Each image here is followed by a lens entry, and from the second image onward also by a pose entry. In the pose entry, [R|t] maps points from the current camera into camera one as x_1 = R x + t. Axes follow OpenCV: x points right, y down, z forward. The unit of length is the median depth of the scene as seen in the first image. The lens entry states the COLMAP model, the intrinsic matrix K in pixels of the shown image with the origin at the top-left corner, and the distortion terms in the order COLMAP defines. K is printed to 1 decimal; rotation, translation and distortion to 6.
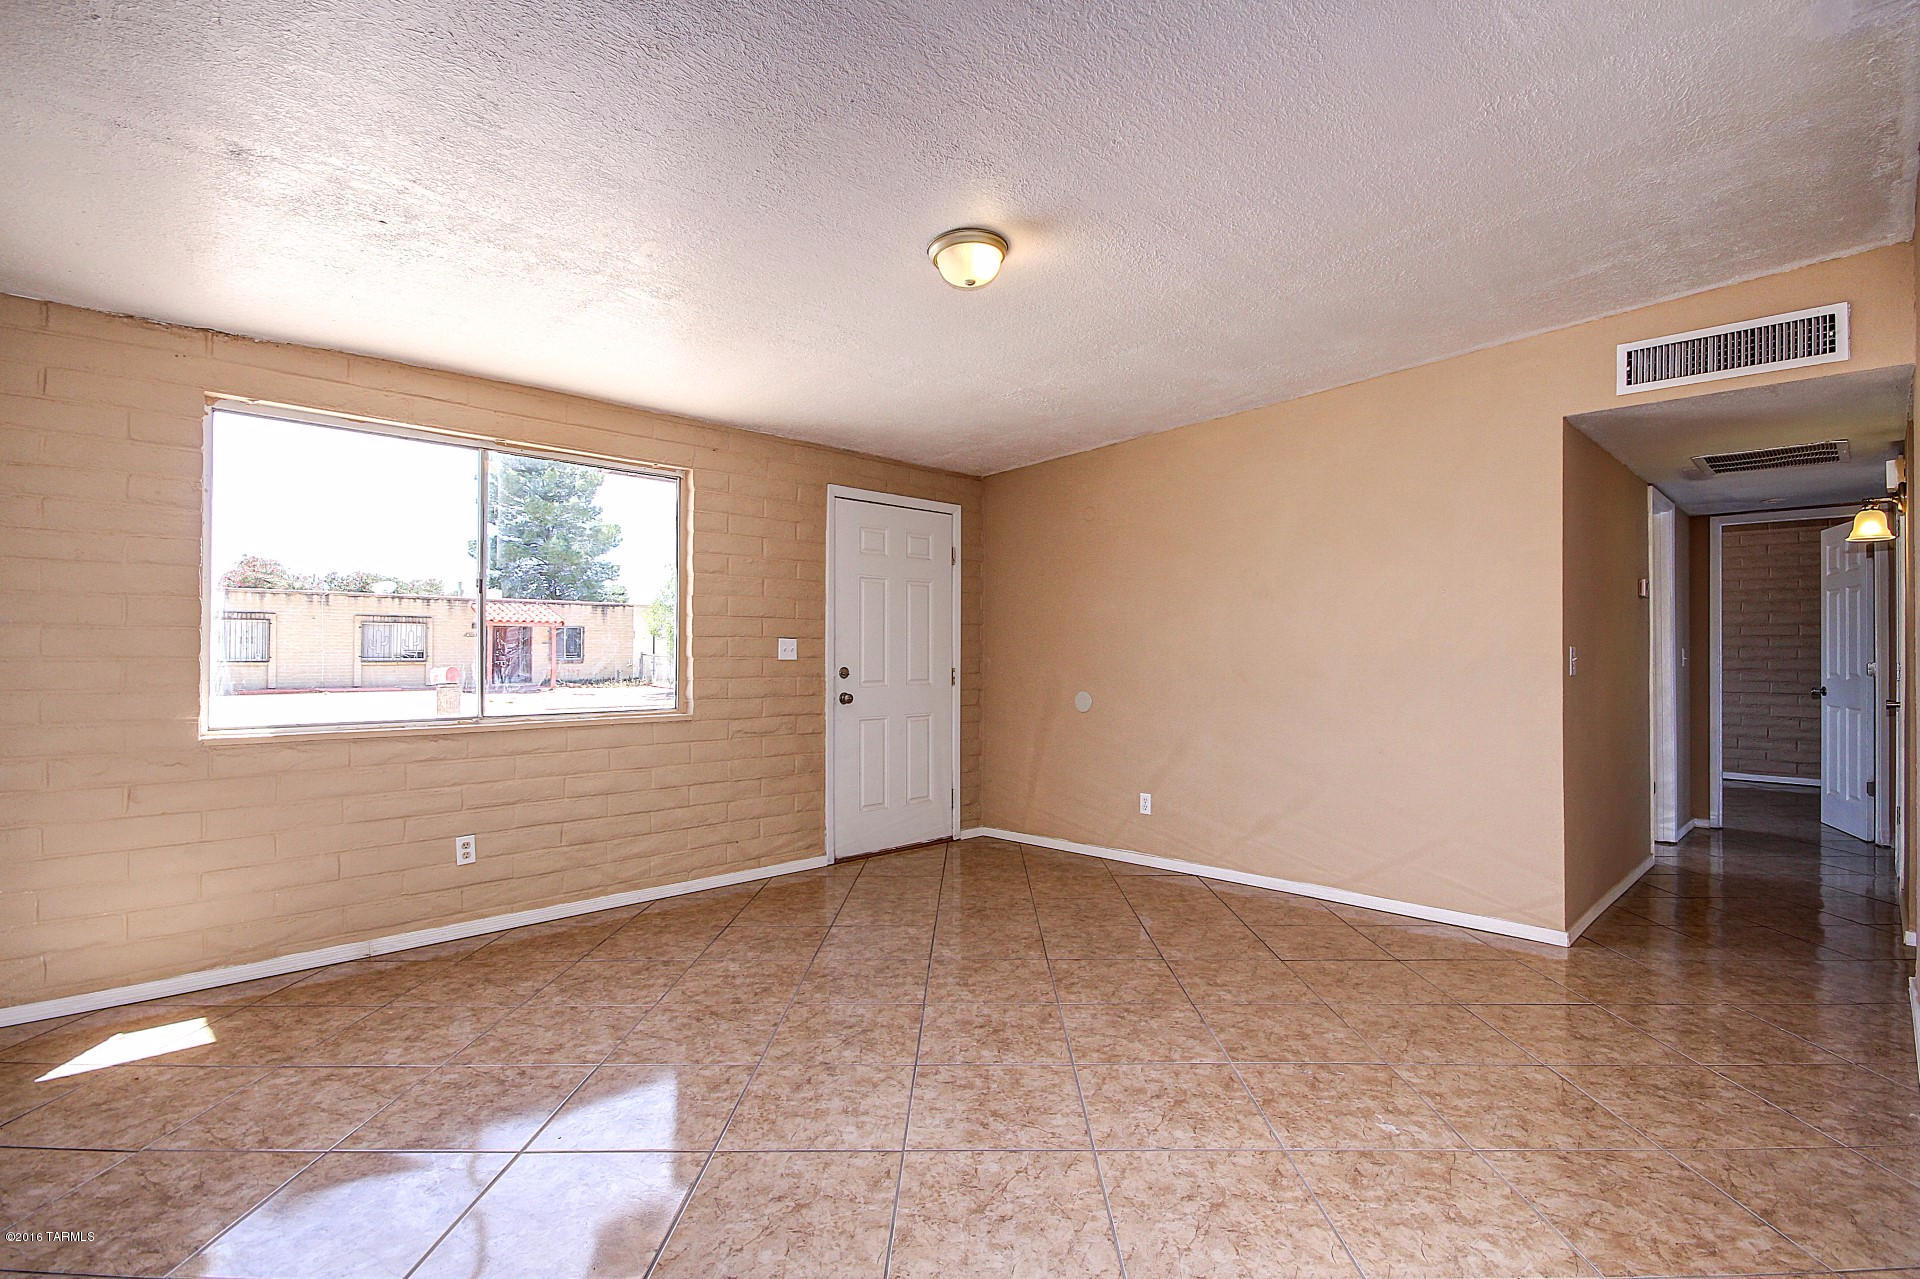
lens RADIAL K [[916.5, 0, 1002.3], [0, 916.5, 642.9], [0, 0, 1]] dist [-0.000555, 0.000873]
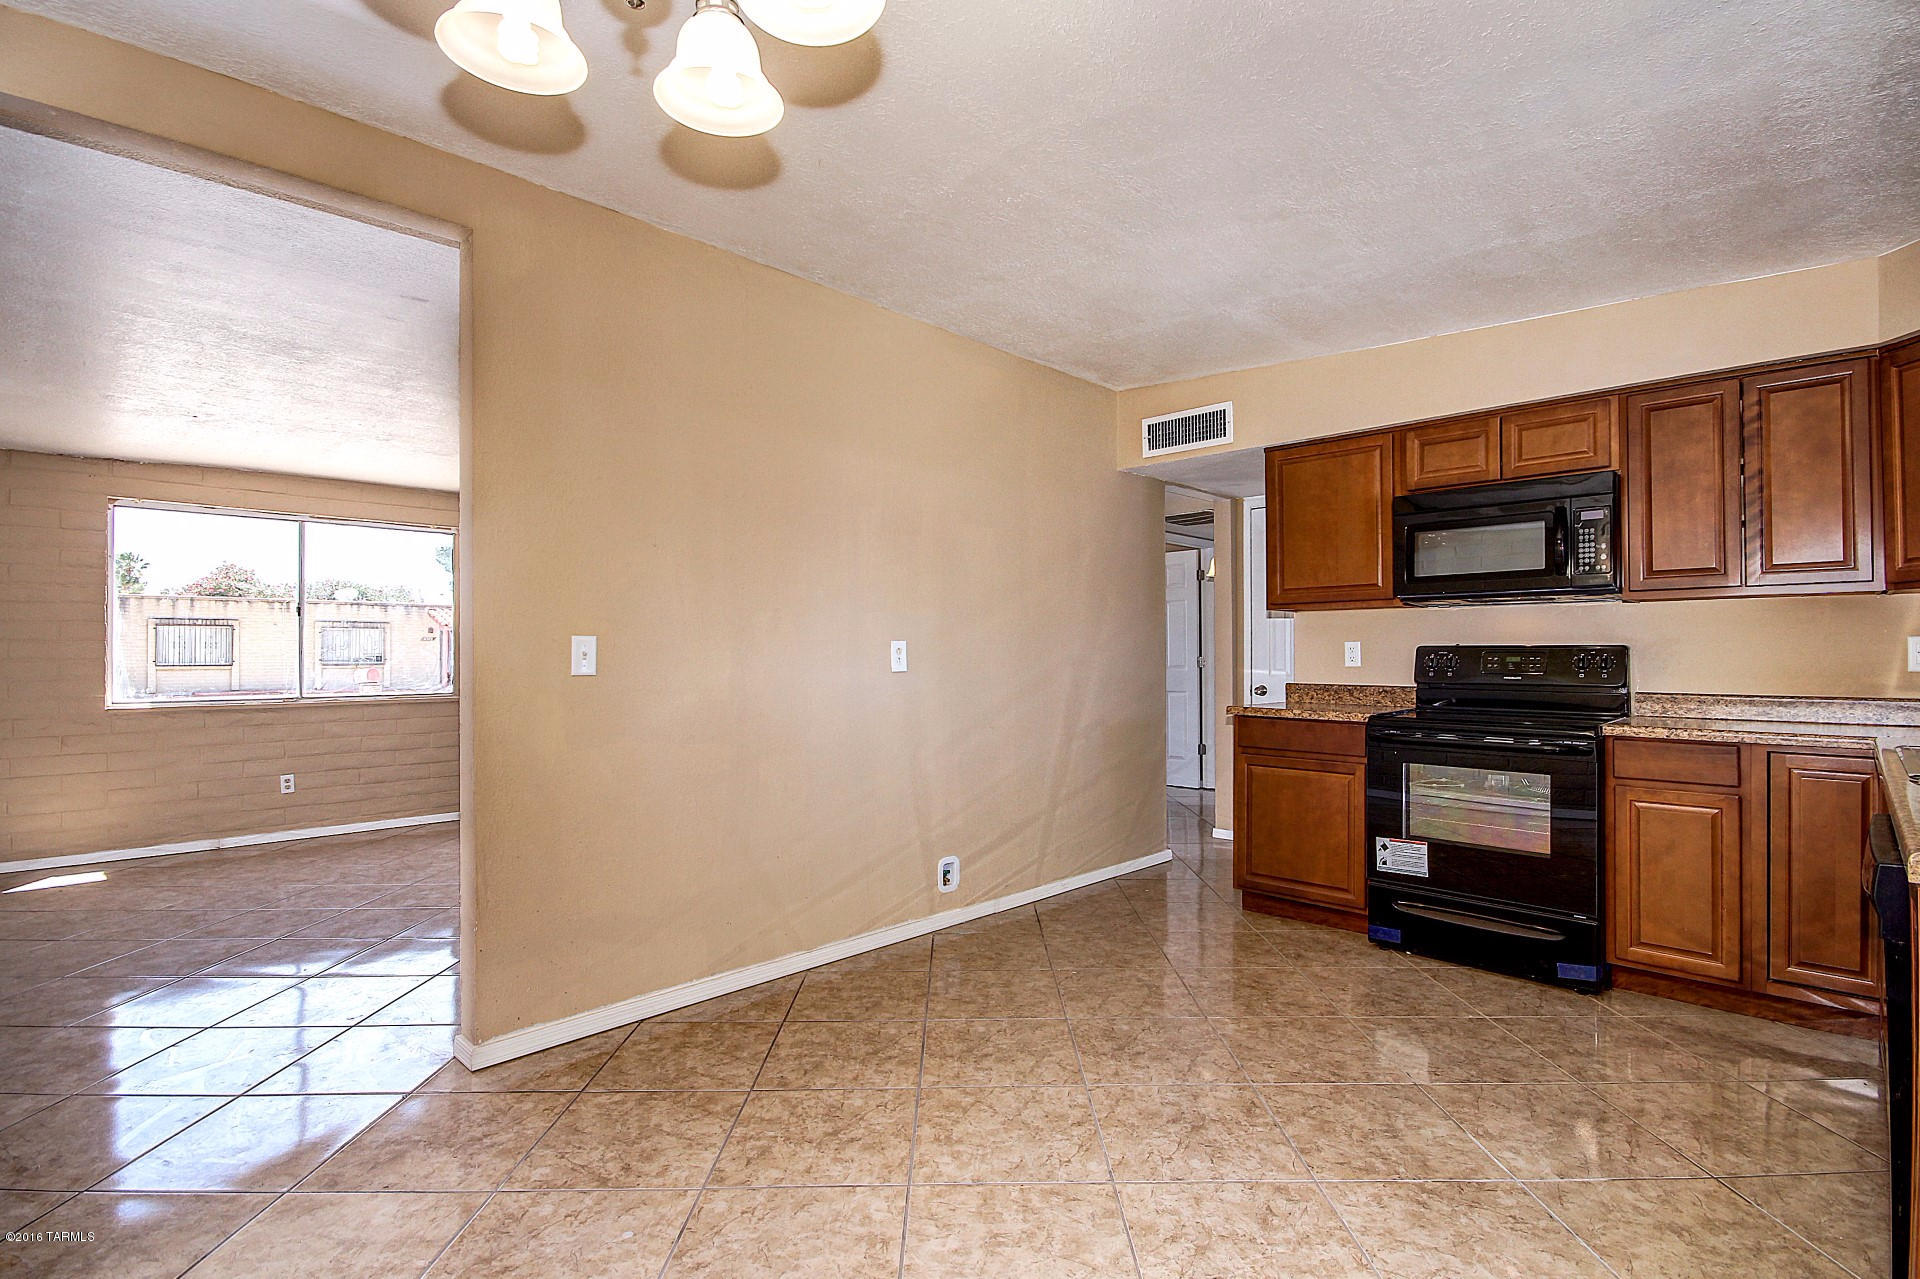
lens RADIAL K [[916.5, 0, 960.4], [0, 916.5, 639.8], [0, 0, 1]] dist [-0.000555, 0.000873]
pose [[0.999781, -0.013265, -0.016196, 0.565033], [0.013293, 0.999910, 0.001591, -0.002728], [0.016173, -0.001806, 0.999868, -0.511999]]
